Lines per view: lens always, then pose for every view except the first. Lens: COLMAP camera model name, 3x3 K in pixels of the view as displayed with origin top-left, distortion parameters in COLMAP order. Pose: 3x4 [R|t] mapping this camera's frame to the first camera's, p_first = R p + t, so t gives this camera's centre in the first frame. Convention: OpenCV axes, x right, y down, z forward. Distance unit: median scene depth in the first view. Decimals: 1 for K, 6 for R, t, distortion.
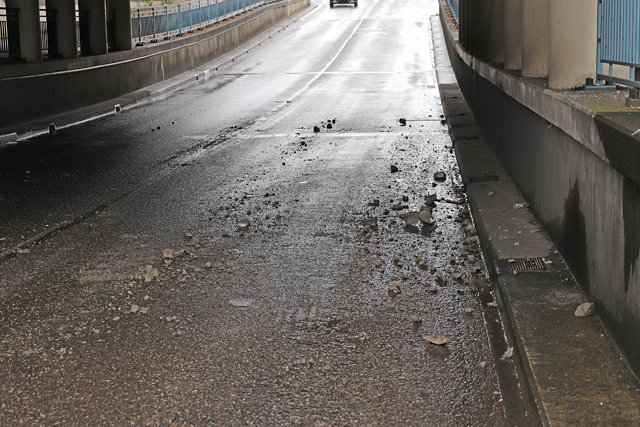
lens RADIAL K [[1327.4, 0, 320.2], [0, 1327.4, 213.4], [0, 0, 1]] dist [0.031154, 0.000000]
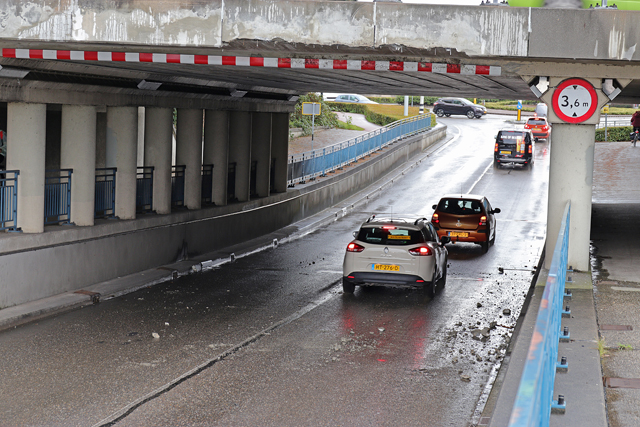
lens RADIAL K [[1564.5, 0, 320.2], [0, 1564.5, 213.7], [0, 0, 1]] dist [-0.141316, 0.000000]
pose [[0.994185, 0.063273, -0.087135, 0.011088], [-0.070713, 0.993857, -0.085132, 0.012771], [0.081213, 0.090799, 0.992552, -0.370818]]
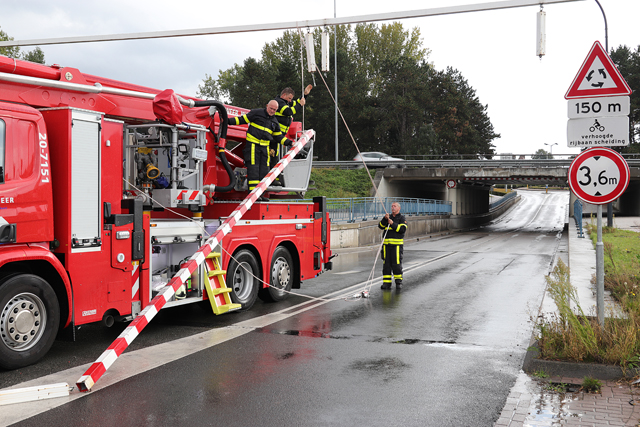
lens RADIAL K [[766.6, 0, 317.3], [0, 766.6, 214.7], [0, 0, 1]] dist [-0.002690, 0.000000]
pose [[0.969917, 0.029739, -0.241613, -0.077268], [-0.059122, 0.991571, -0.115290, 0.193249], [0.236148, 0.126107, 0.963499, -1.440072]]
